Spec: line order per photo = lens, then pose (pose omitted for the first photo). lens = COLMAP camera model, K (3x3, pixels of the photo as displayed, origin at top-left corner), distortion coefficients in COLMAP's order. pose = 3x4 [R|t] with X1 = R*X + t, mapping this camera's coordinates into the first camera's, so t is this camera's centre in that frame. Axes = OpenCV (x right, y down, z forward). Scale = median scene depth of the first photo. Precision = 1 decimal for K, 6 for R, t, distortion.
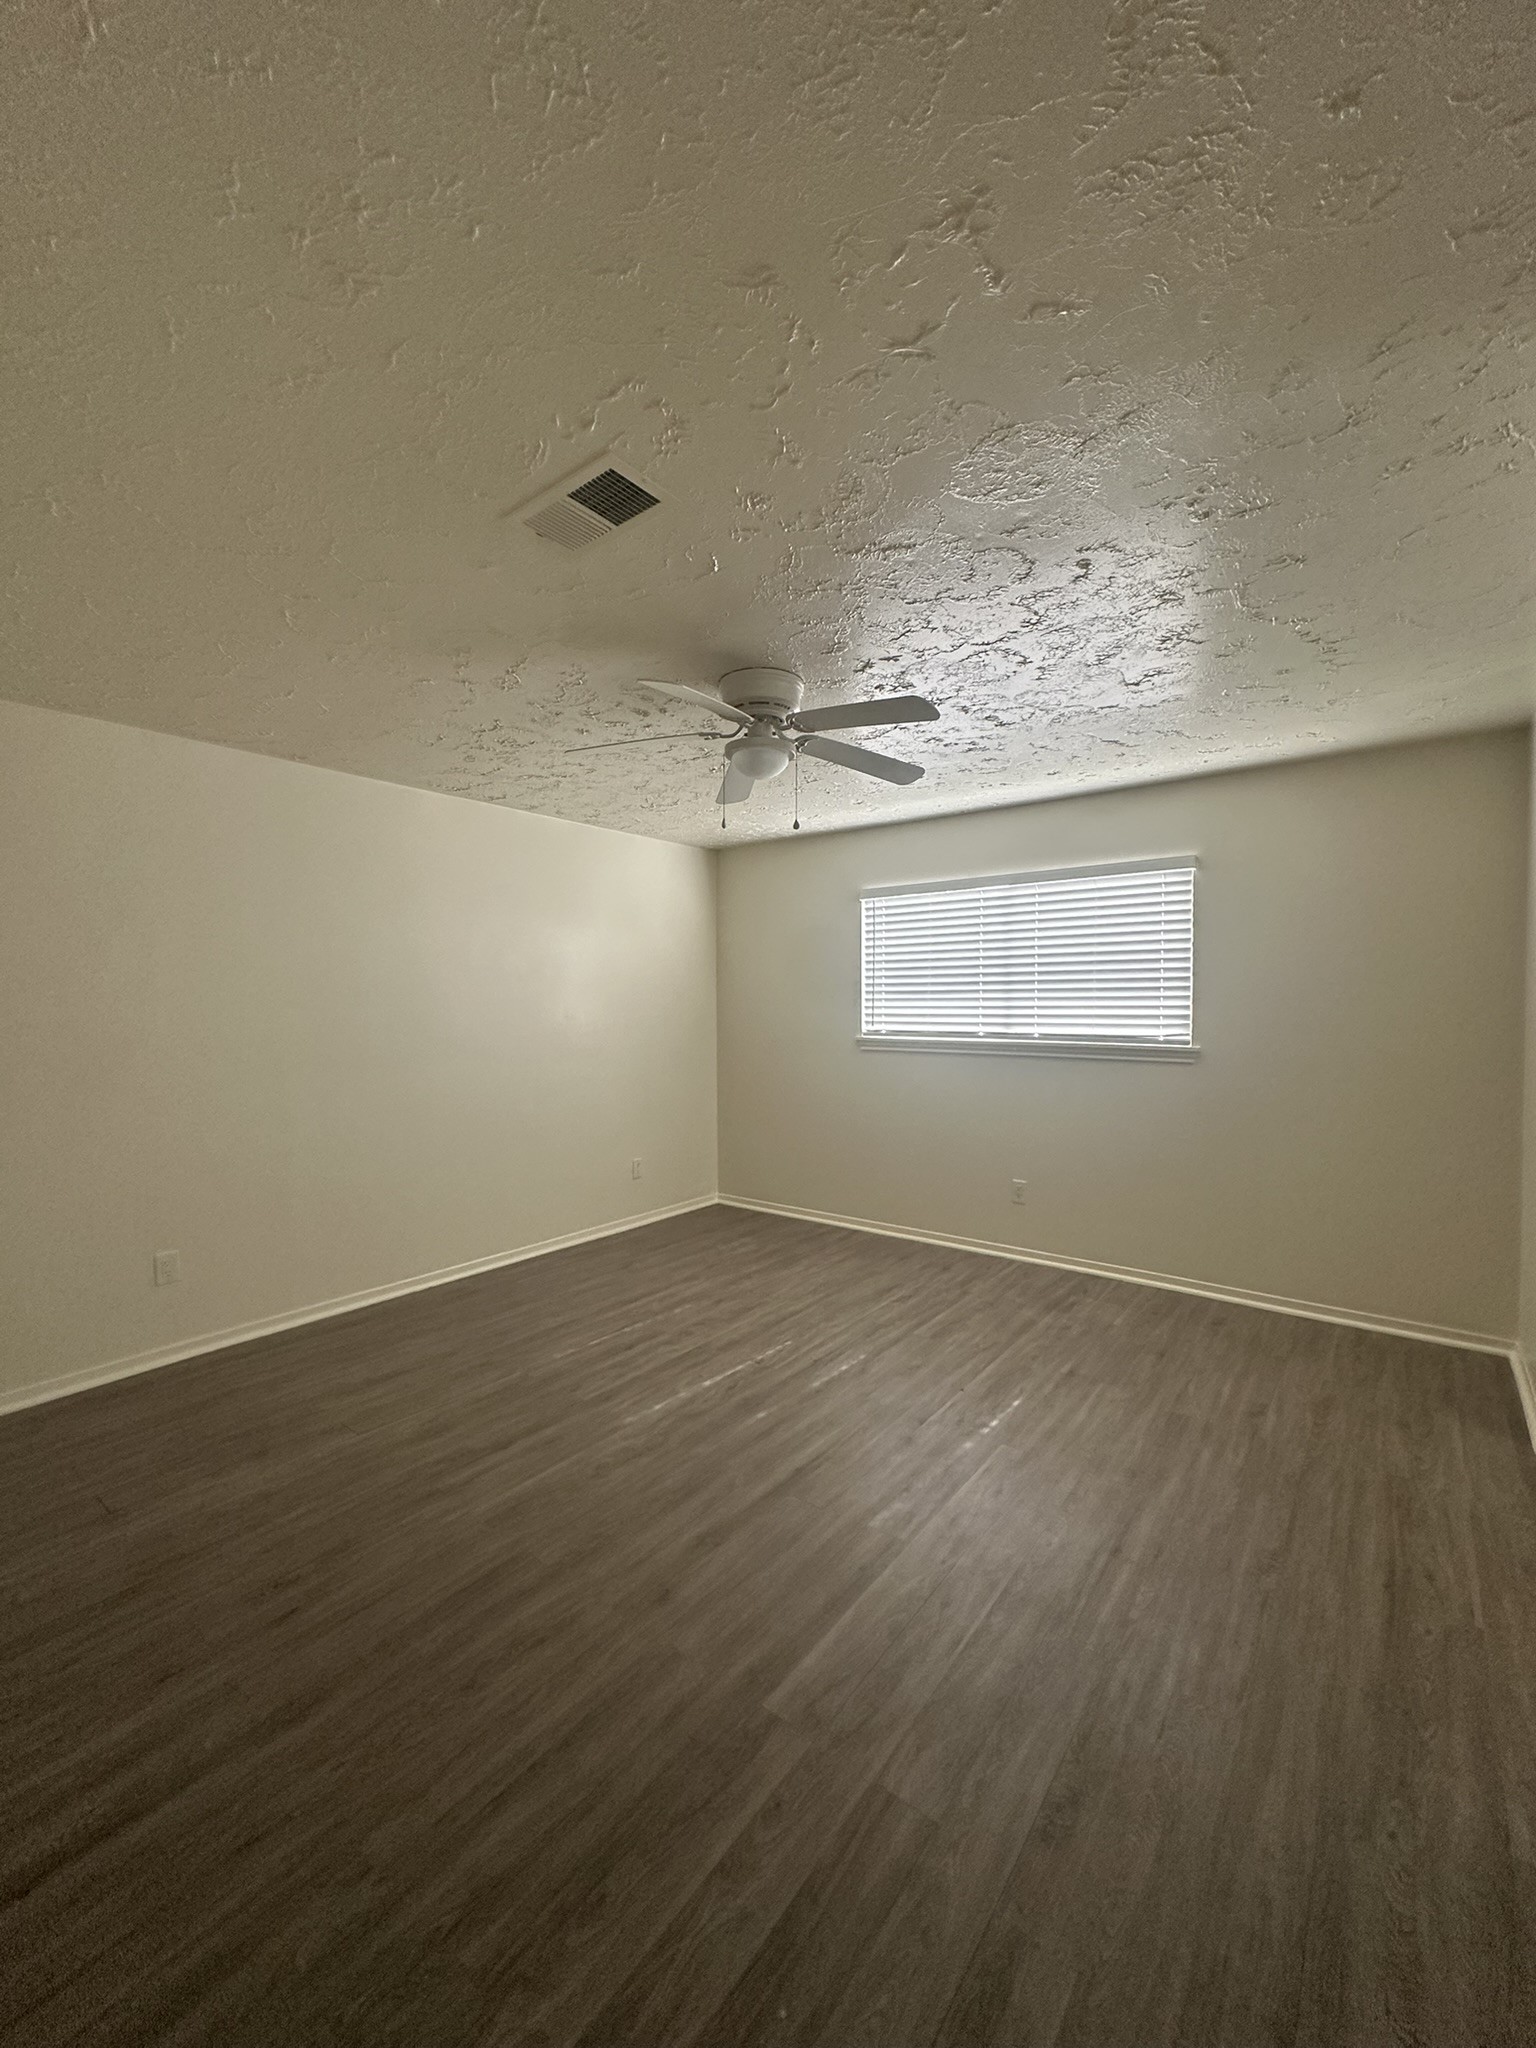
lens RADIAL K [[818.7, 0, 768.0], [0, 818.7, 1024.0], [0, 0, 1]] dist [0.000074, 0.000000]
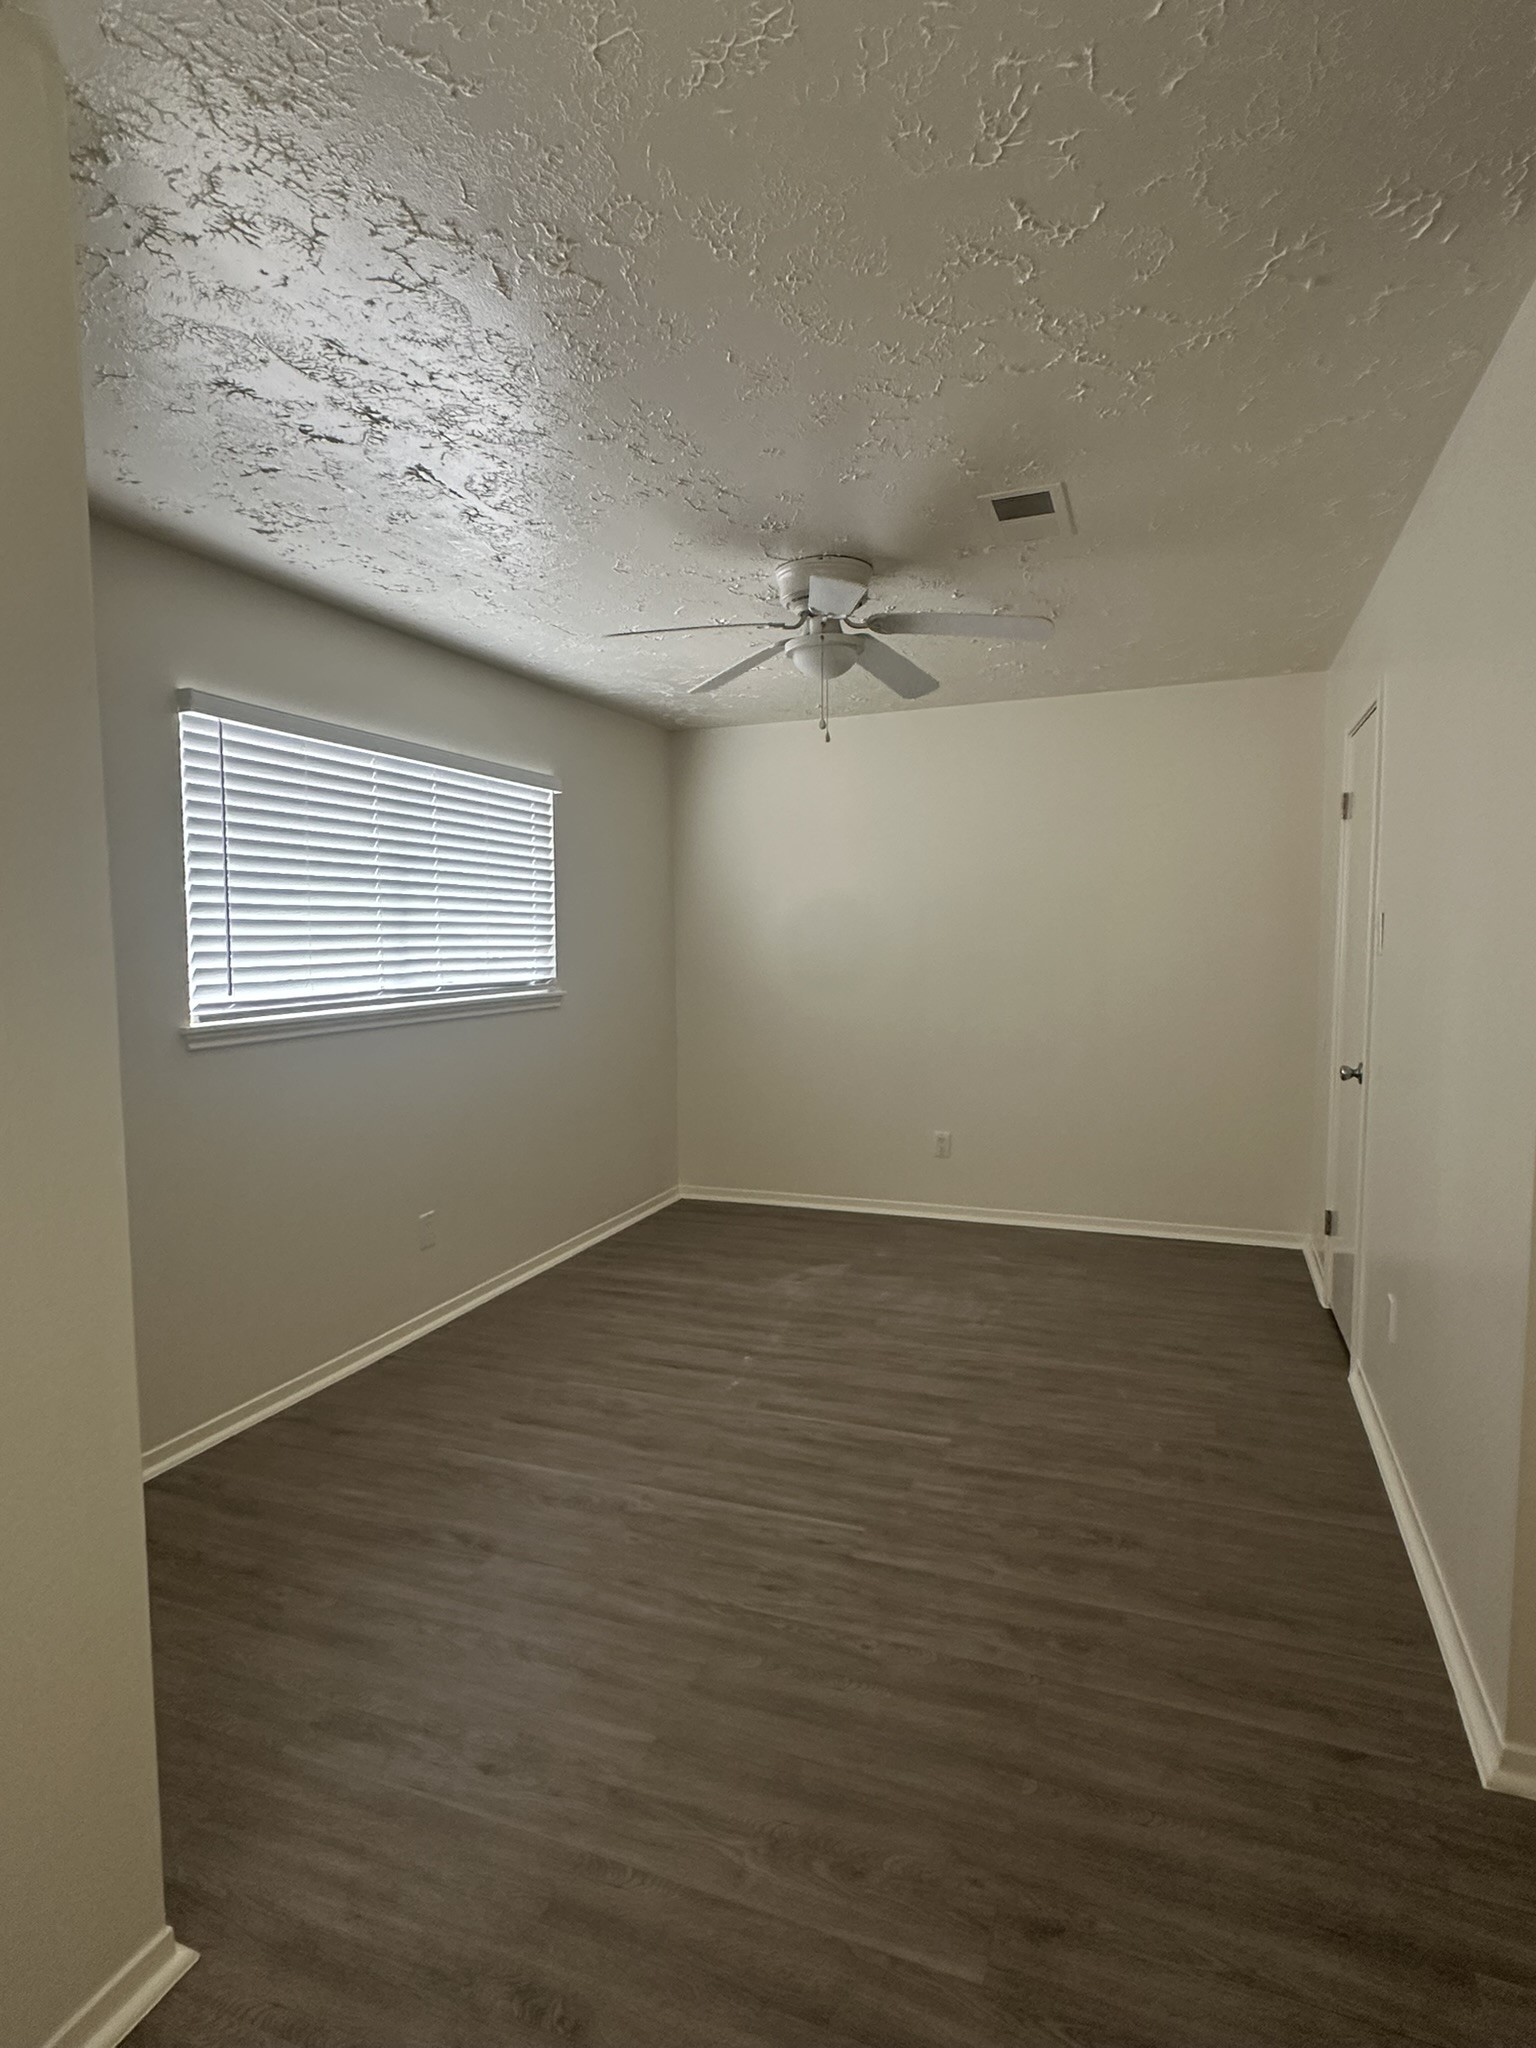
lens RADIAL K [[1078.6, 0, 768.0], [0, 1078.6, 1024.0], [0, 0, 1]] dist [0.000020, 0.000000]
pose [[-0.287242, -0.069738, 0.955316, -0.625411], [0.047483, 0.995083, 0.086918, -0.022832], [-0.956680, 0.070327, -0.282518, 1.001360]]
